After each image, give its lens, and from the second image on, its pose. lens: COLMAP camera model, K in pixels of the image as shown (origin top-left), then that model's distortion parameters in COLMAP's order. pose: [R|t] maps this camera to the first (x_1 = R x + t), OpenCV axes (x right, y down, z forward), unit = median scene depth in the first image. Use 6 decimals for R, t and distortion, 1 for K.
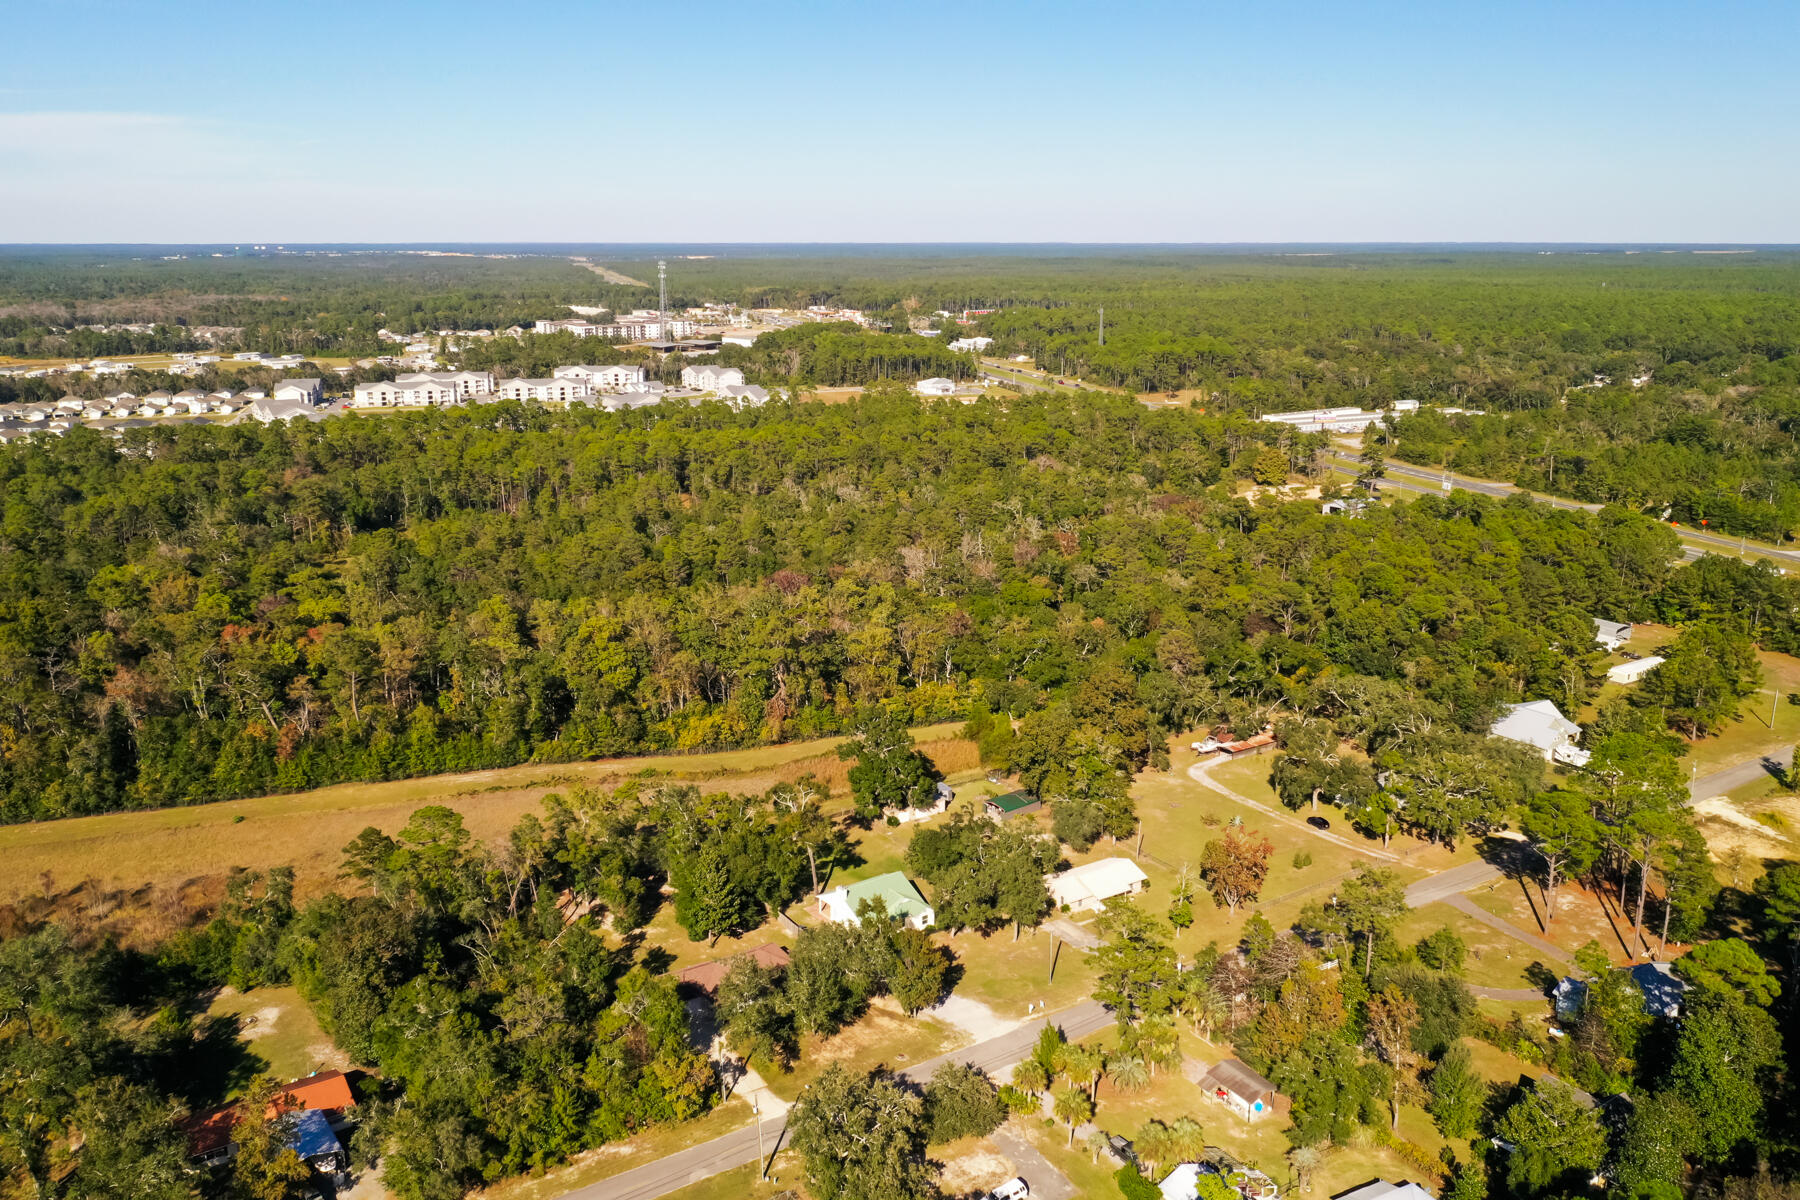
lens RADIAL K [[1443.2, 0, 887.5], [0, 1443.2, 600.7], [0, 0, 1]] dist [-0.007420, 0.006086]
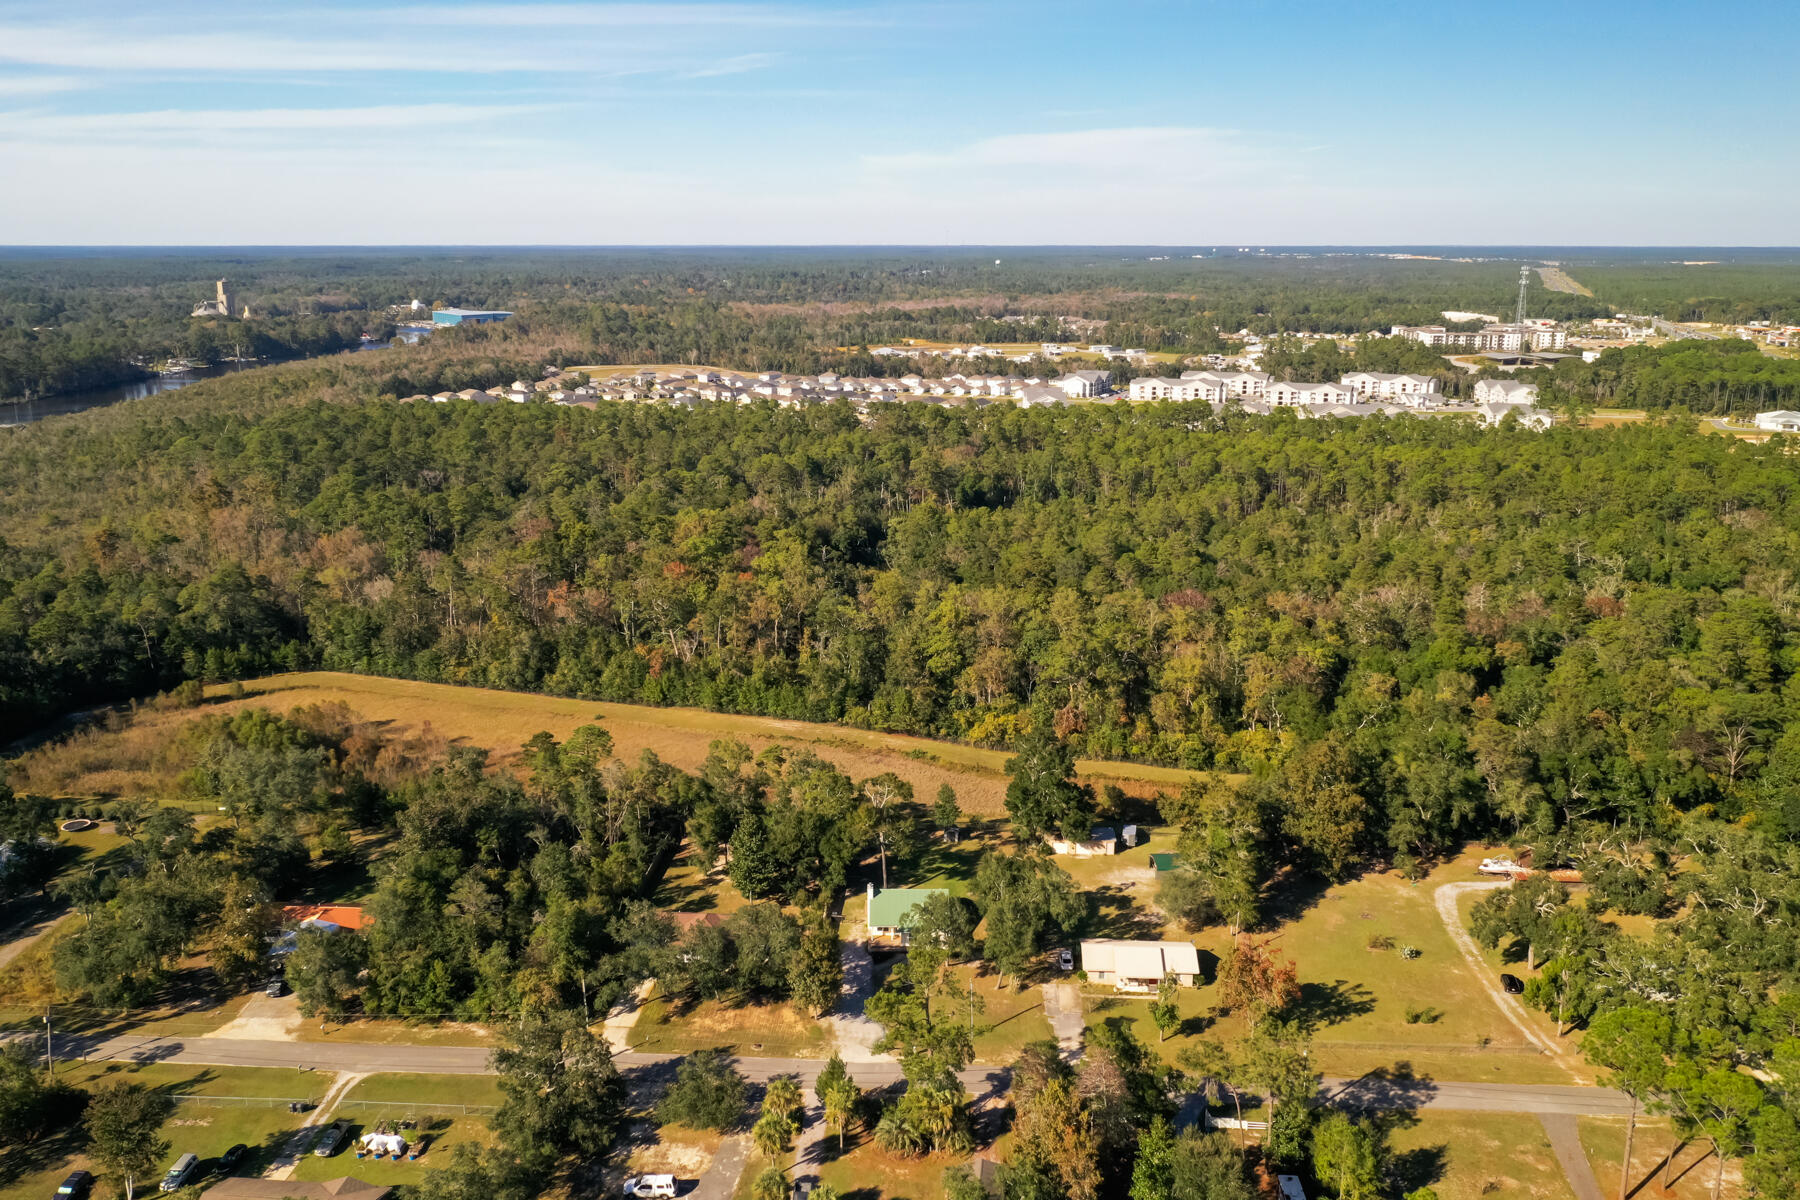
lens RADIAL K [[1443.2, 0, 887.5], [0, 1443.2, 600.7], [0, 0, 1]] dist [-0.007420, 0.006086]
pose [[0.798424, 0.145472, -0.584257, 0.124095], [-0.146664, 0.988134, 0.045606, -0.010198], [0.583959, 0.049277, 0.810286, 0.043493]]
